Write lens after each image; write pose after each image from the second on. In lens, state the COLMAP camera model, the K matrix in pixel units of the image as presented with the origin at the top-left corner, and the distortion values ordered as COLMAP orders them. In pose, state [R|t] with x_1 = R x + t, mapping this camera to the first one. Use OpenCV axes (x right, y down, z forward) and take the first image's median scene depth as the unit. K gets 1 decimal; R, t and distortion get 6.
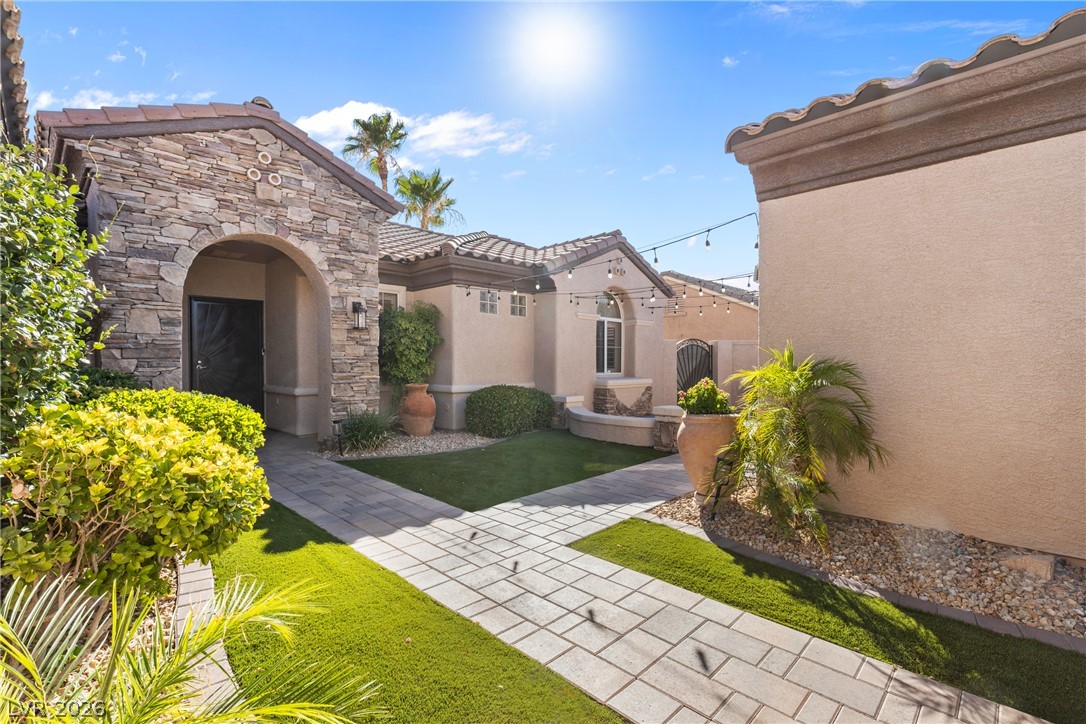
lens RADIAL K [[486.1, 0, 550.9], [0, 486.1, 365.1], [0, 0, 1]] dist [0.000834, 0.000438]
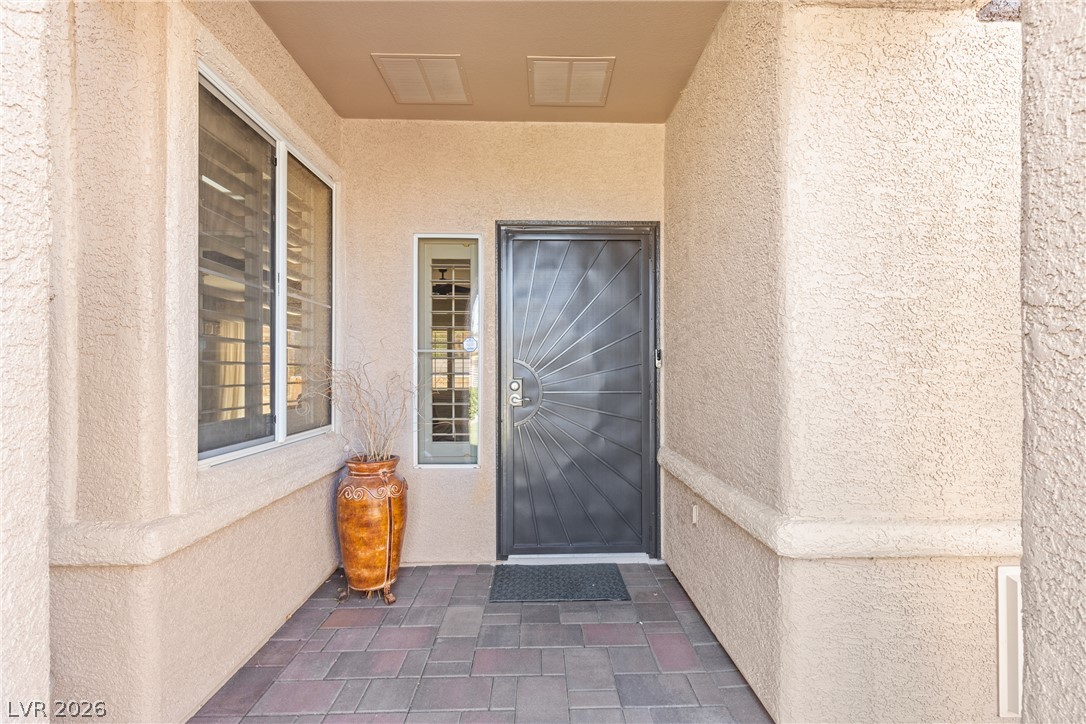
lens RADIAL K [[486.1, 0, 547.5], [0, 486.1, 365.2], [0, 0, 1]] dist [0.000834, 0.000438]
pose [[0.711664, -0.002054, -0.702517, -1.218947], [-0.002683, 0.999980, -0.005642, -0.058582], [0.702515, 0.005900, 0.711645, 2.107177]]
